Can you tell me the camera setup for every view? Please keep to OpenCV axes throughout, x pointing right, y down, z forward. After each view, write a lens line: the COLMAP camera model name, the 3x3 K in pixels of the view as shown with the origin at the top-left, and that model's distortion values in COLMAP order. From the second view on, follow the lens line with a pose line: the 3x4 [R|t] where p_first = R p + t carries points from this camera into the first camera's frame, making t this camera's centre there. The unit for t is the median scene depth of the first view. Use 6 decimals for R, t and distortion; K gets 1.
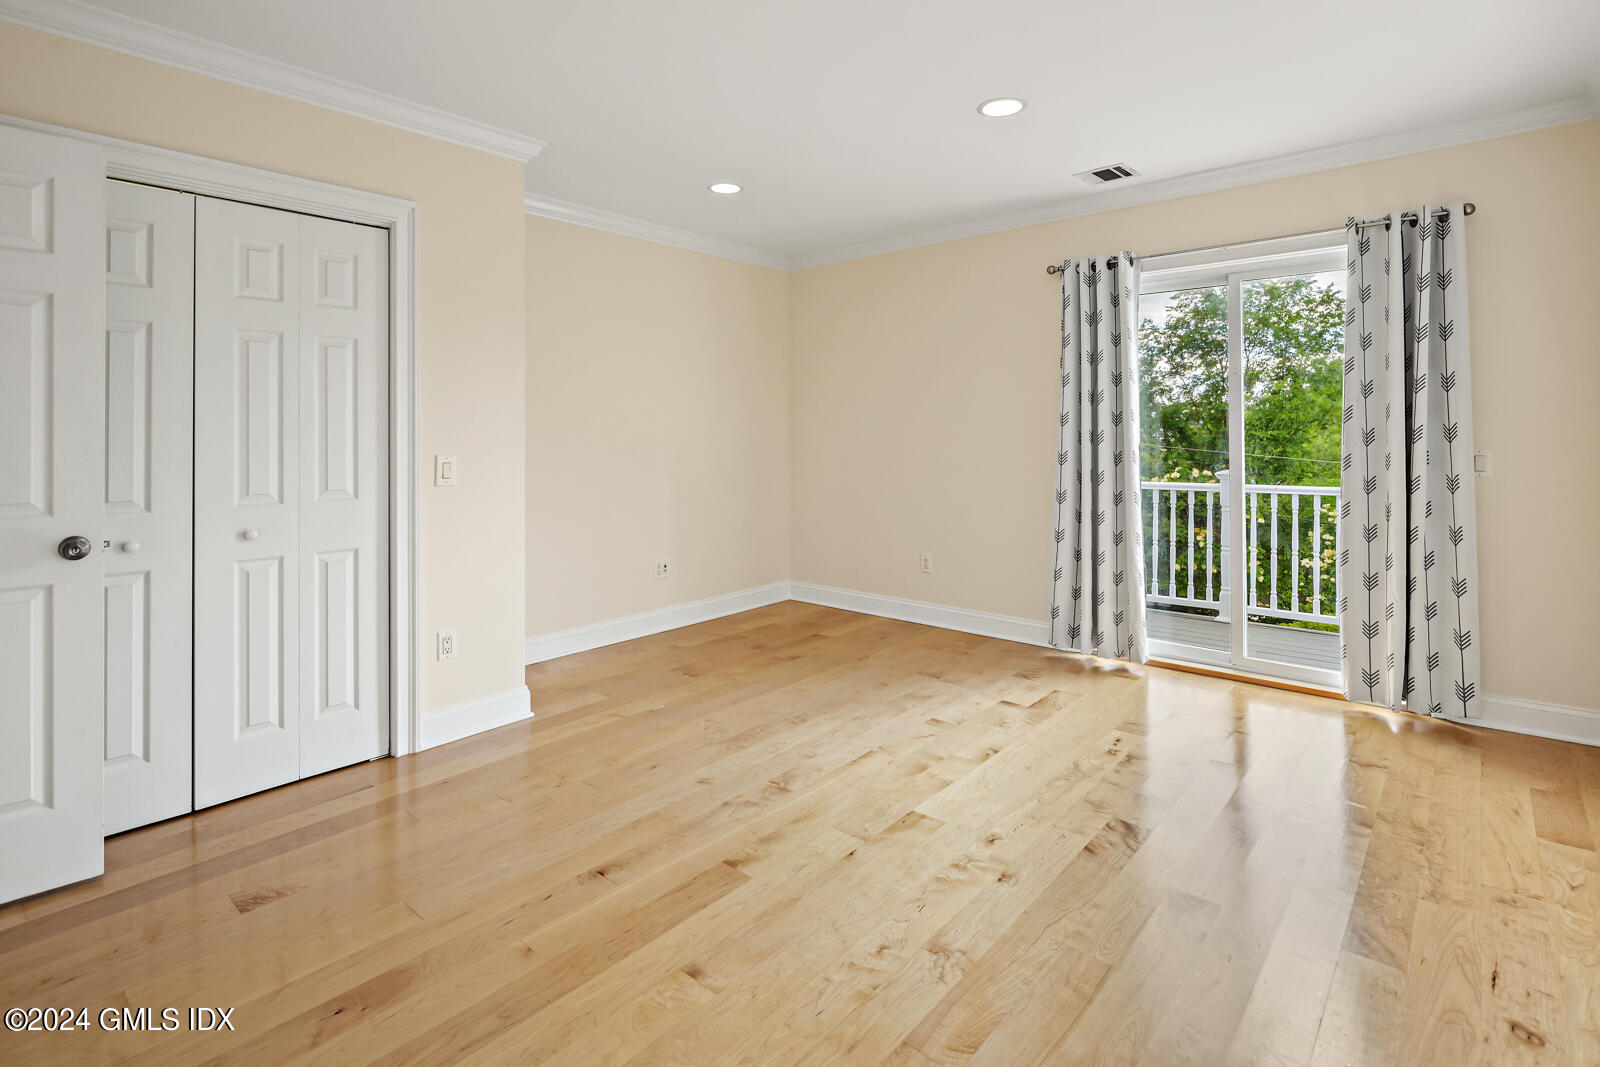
lens RADIAL K [[775.7, 0, 798.7], [0, 775.7, 425.6], [0, 0, 1]] dist [-0.002008, -0.000181]
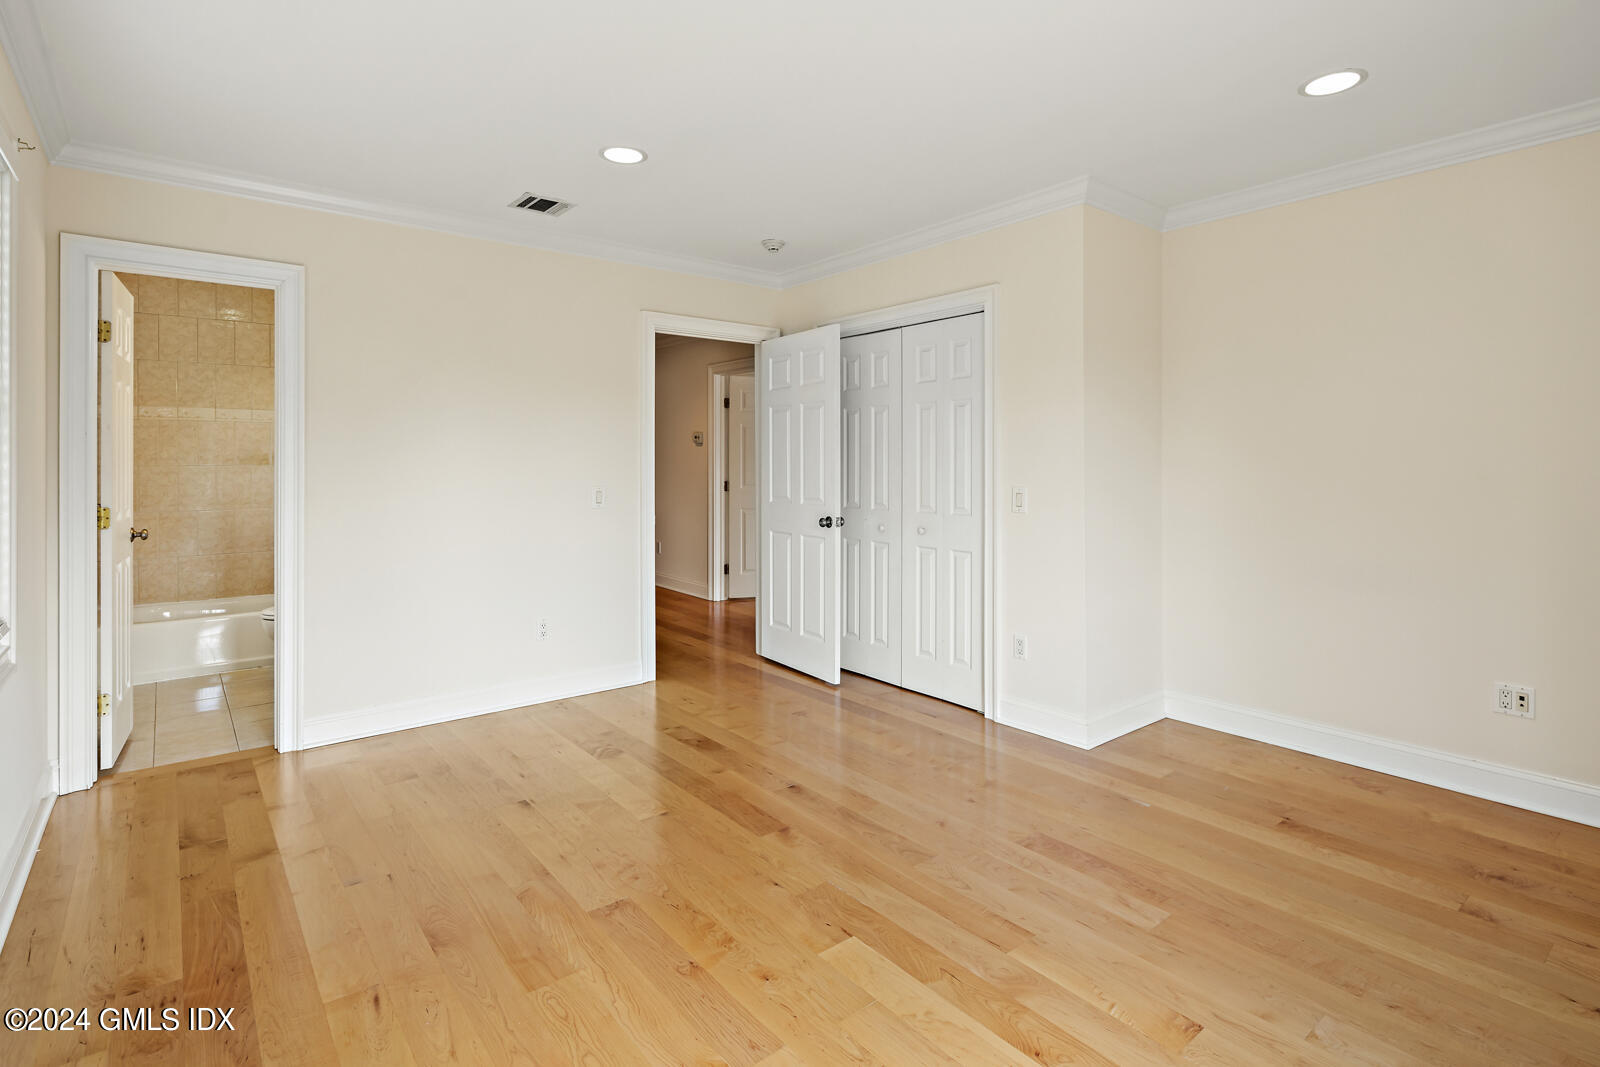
lens RADIAL K [[785.7, 0, 809.6], [0, 785.7, 456.0], [0, 0, 1]] dist [-0.001148, 0.000065]
pose [[-0.171035, -0.007167, -0.985239, 0.993972], [0.006603, 0.999943, -0.008421, -0.001190], [0.985243, -0.007946, -0.170978, 1.125637]]
